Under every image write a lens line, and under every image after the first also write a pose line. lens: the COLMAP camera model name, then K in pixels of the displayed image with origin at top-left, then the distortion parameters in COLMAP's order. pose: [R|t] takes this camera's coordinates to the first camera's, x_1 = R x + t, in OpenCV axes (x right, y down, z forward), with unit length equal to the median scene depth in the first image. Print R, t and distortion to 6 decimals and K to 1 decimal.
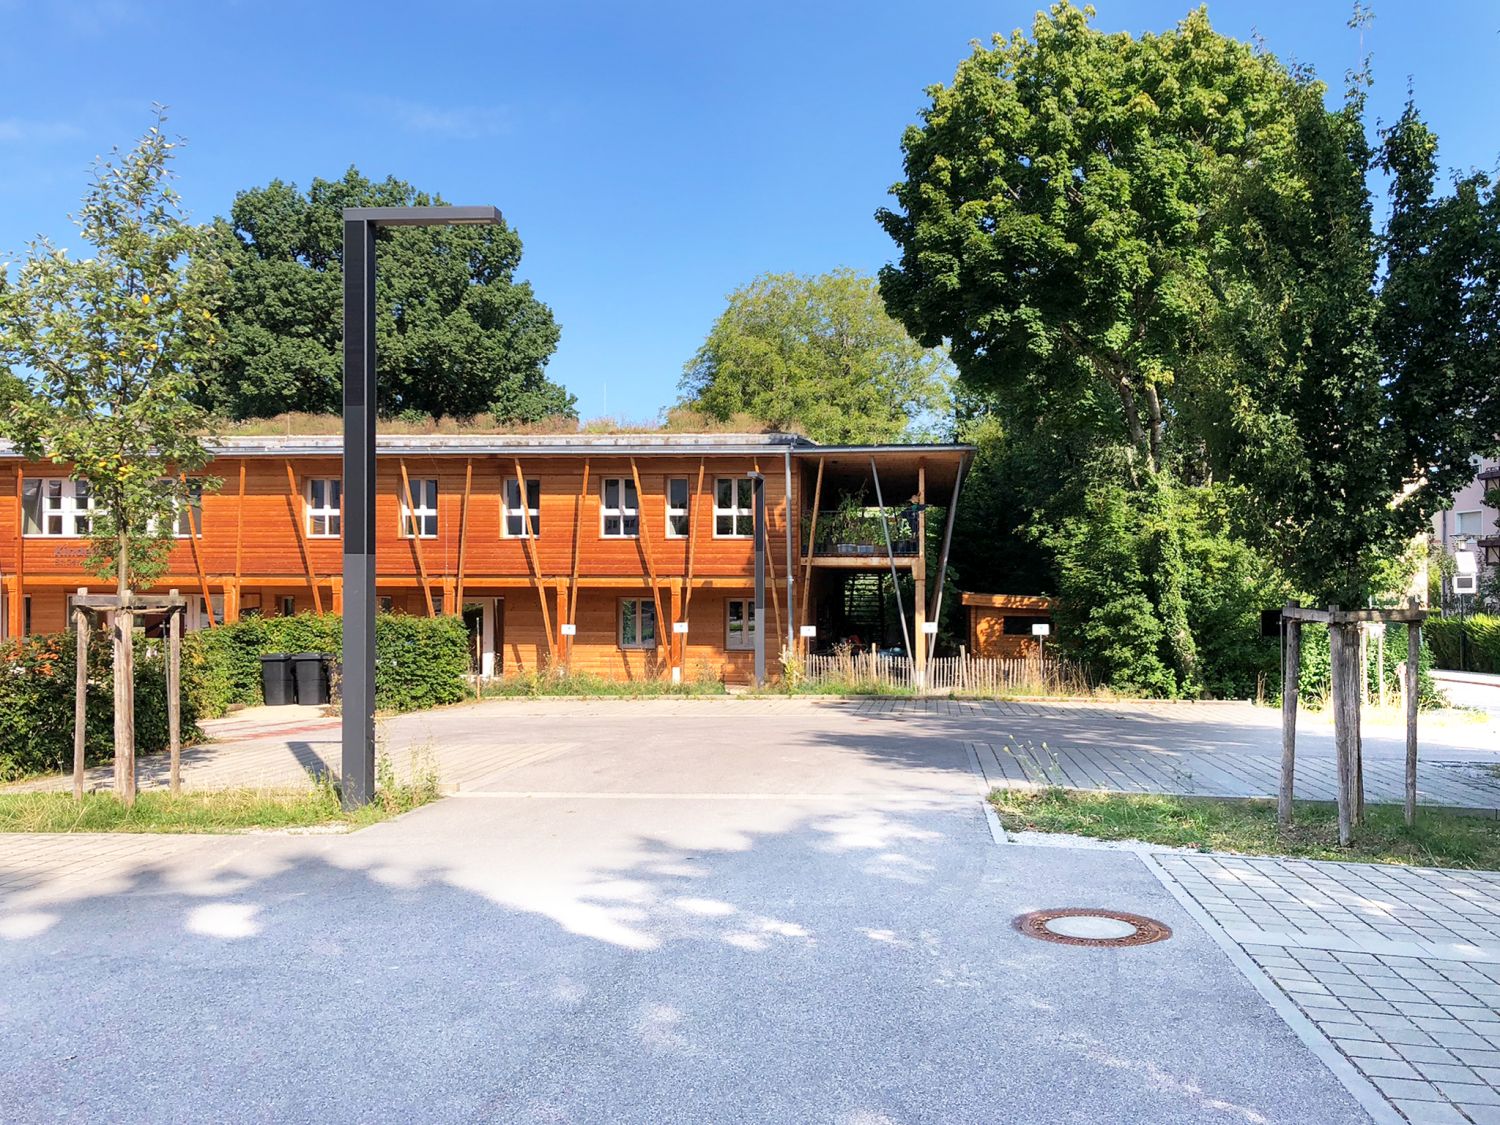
lens RADIAL K [[1230.0, 0, 750.0], [0, 1230.0, 562.5], [0, 0, 1]] dist [0.073978, -0.124727]
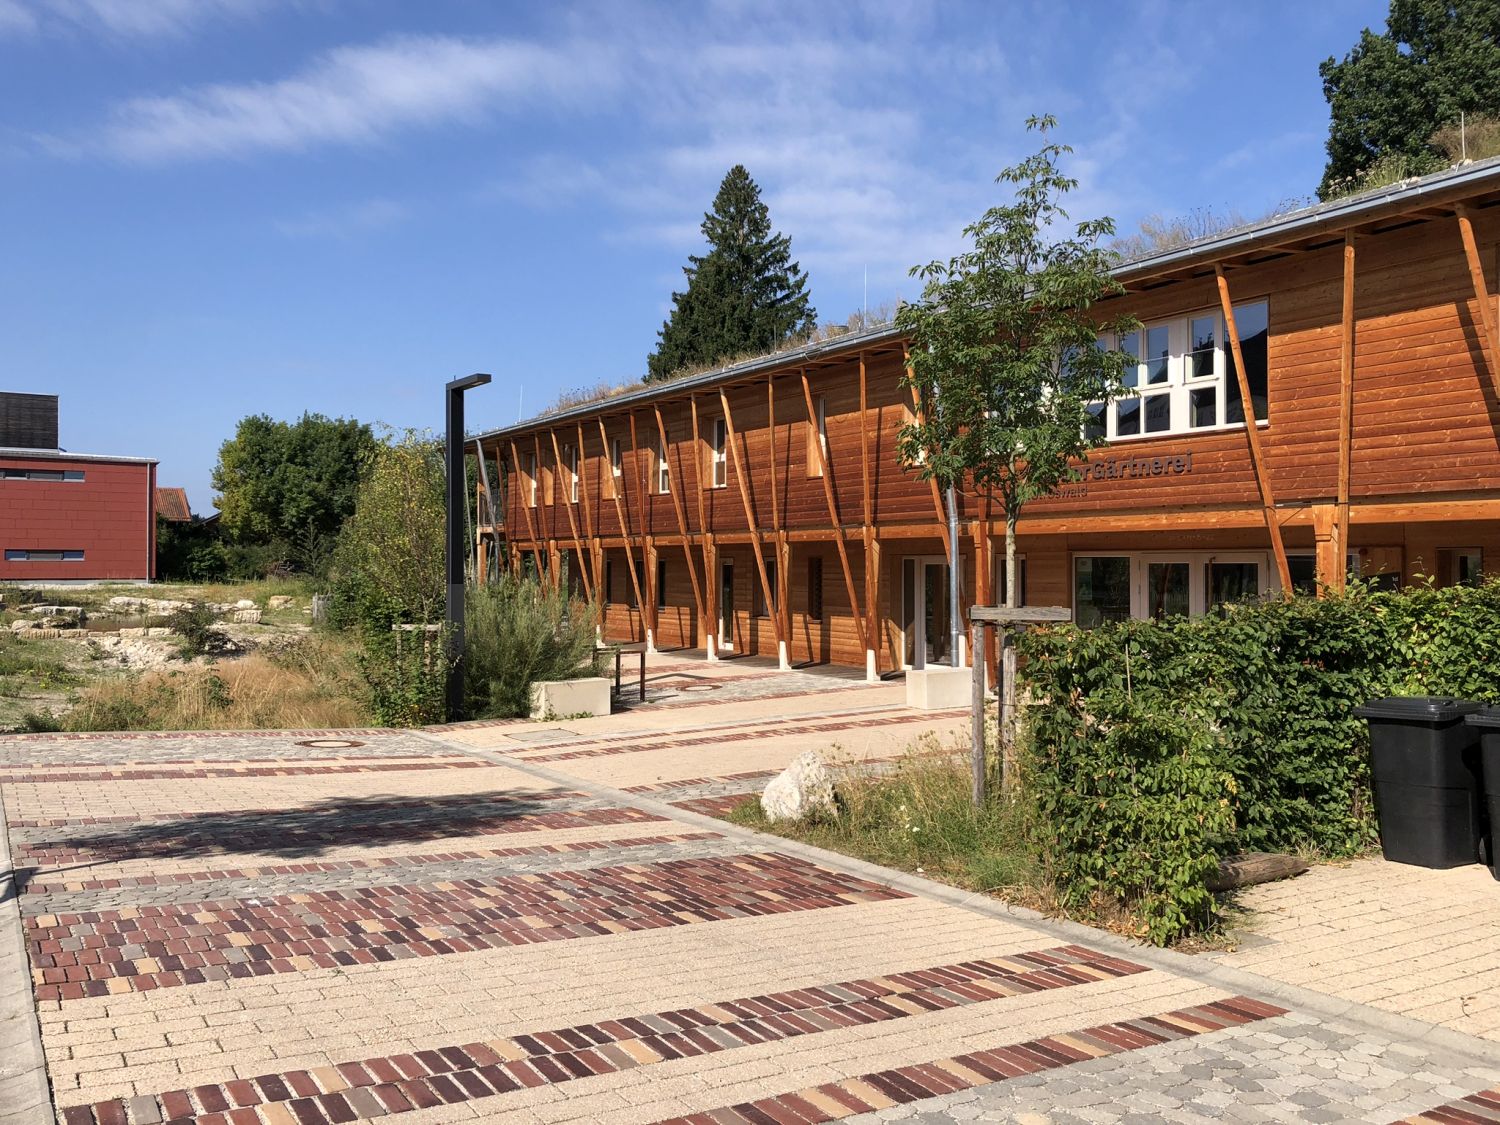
lens RADIAL K [[1230.0, 0, 750.0], [0, 1230.0, 562.5], [0, 0, 1]] dist [0.073978, -0.124727]
pose [[0.626585, -0.009174, -0.779299, -0.234258], [0.012908, 0.999916, -0.001393, 0.035652], [0.779246, -0.009186, 0.626651, 0.652198]]
